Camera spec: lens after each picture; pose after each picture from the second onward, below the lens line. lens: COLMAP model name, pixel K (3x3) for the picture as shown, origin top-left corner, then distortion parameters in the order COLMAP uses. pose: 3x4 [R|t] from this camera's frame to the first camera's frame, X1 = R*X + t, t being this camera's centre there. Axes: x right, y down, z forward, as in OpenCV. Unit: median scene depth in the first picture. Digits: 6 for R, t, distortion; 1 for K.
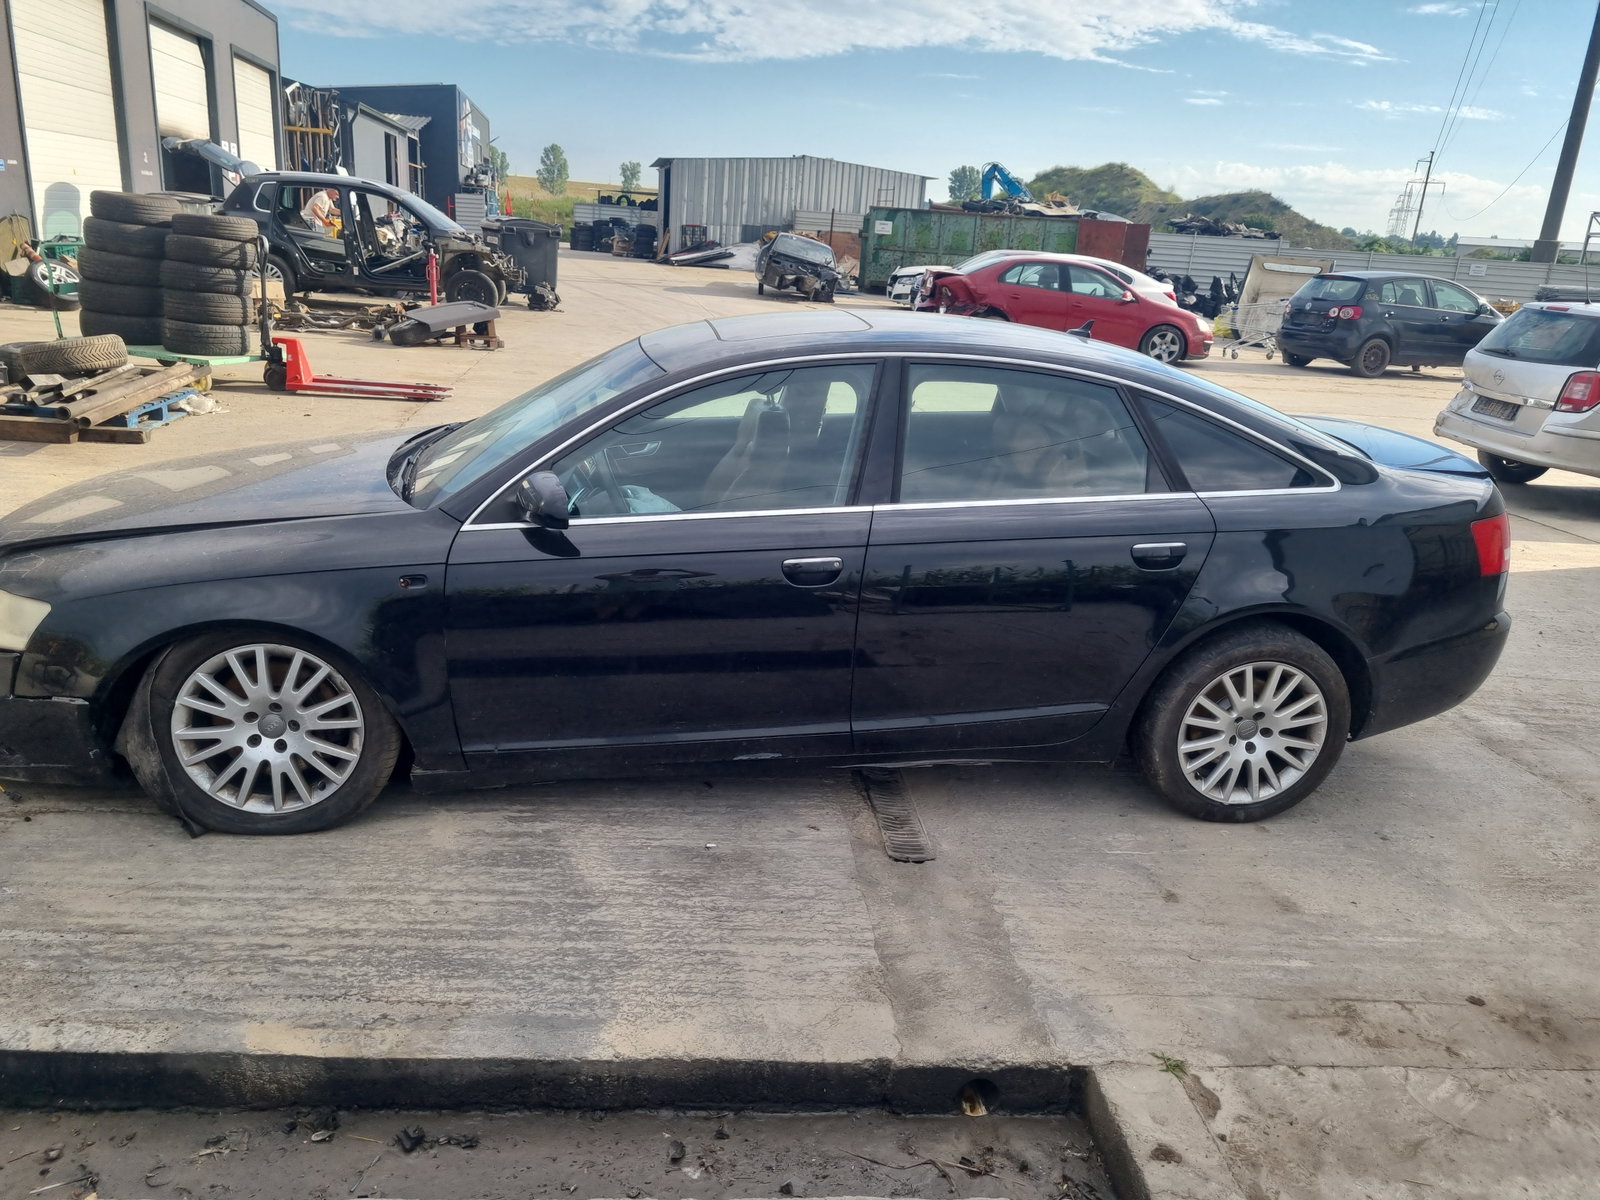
lens RADIAL K [[1223.9, 0, 800.0], [0, 1223.9, 600.0], [0, 0, 1]] dist [-0.001882, -0.001878]
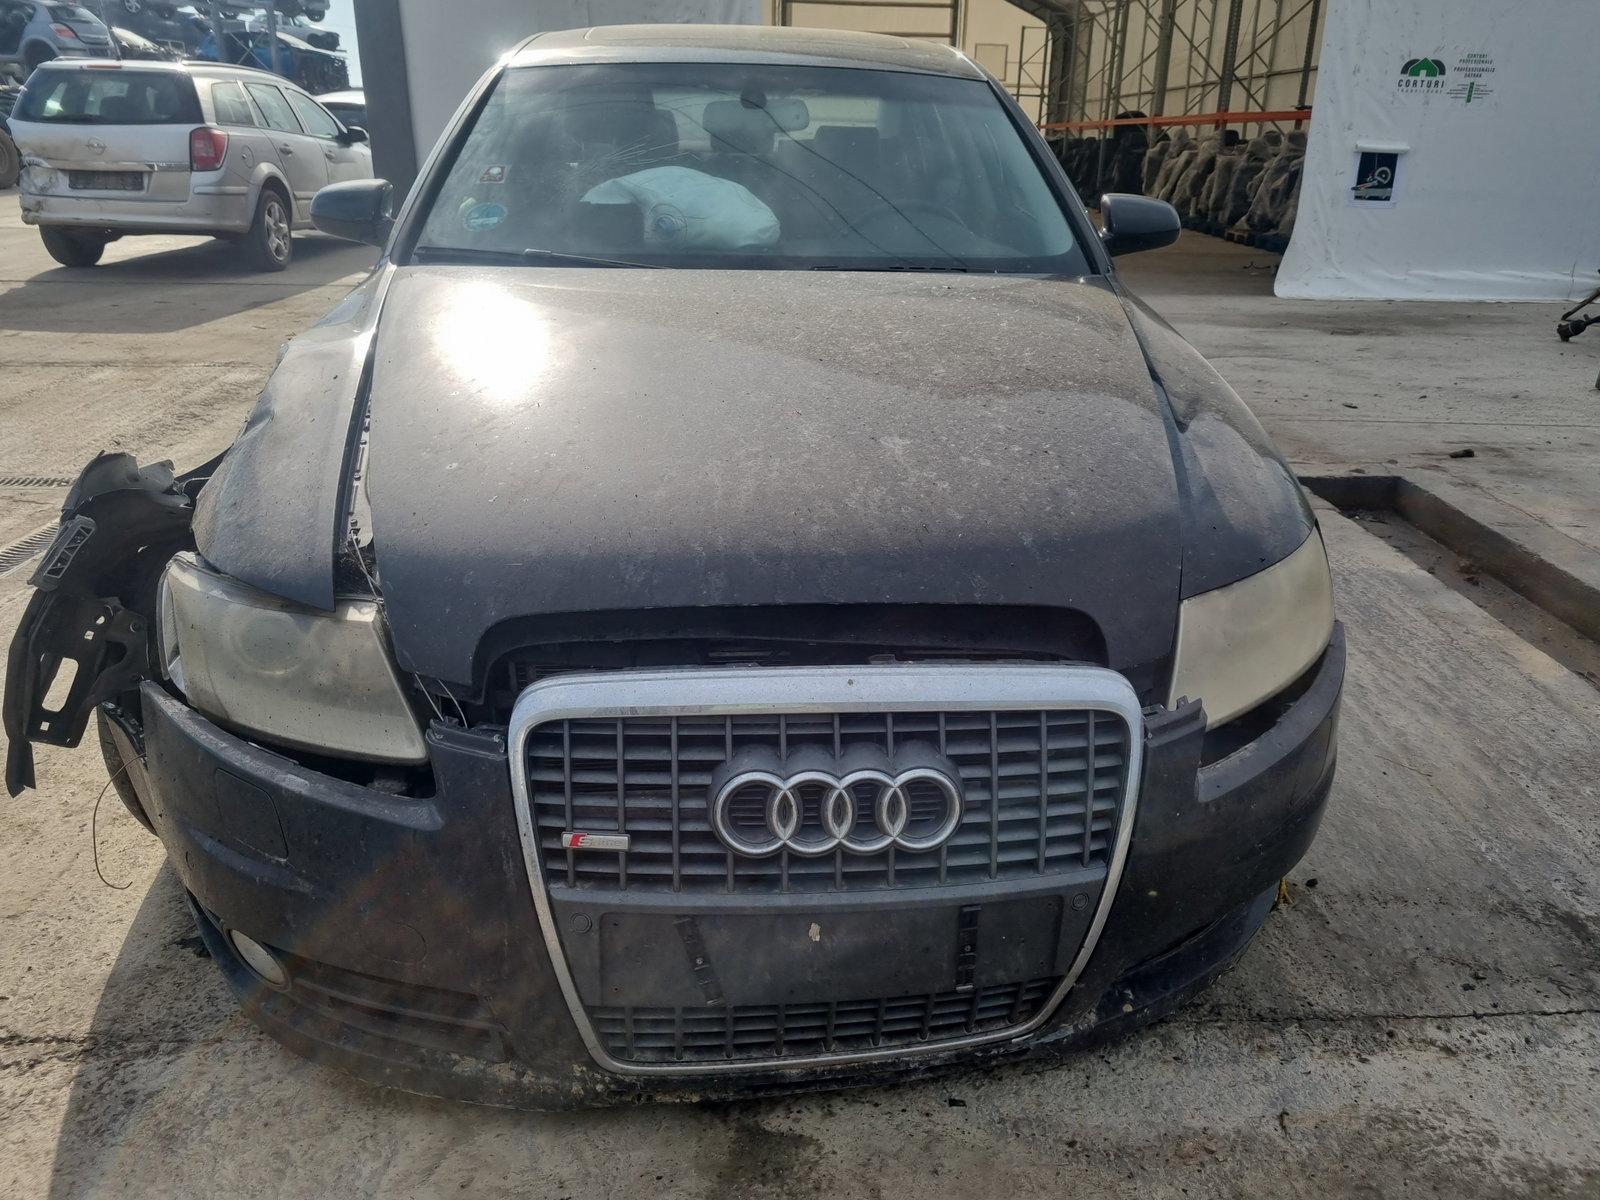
lens RADIAL K [[1223.9, 0, 800.0], [0, 1223.9, 600.0], [0, 0, 1]] dist [-0.001882, -0.001878]
pose [[0.072792, -0.416776, 0.906090, -1.212916], [0.270928, 0.882601, 0.384206, -0.268192], [-0.959843, 0.217518, 0.177162, 1.171882]]
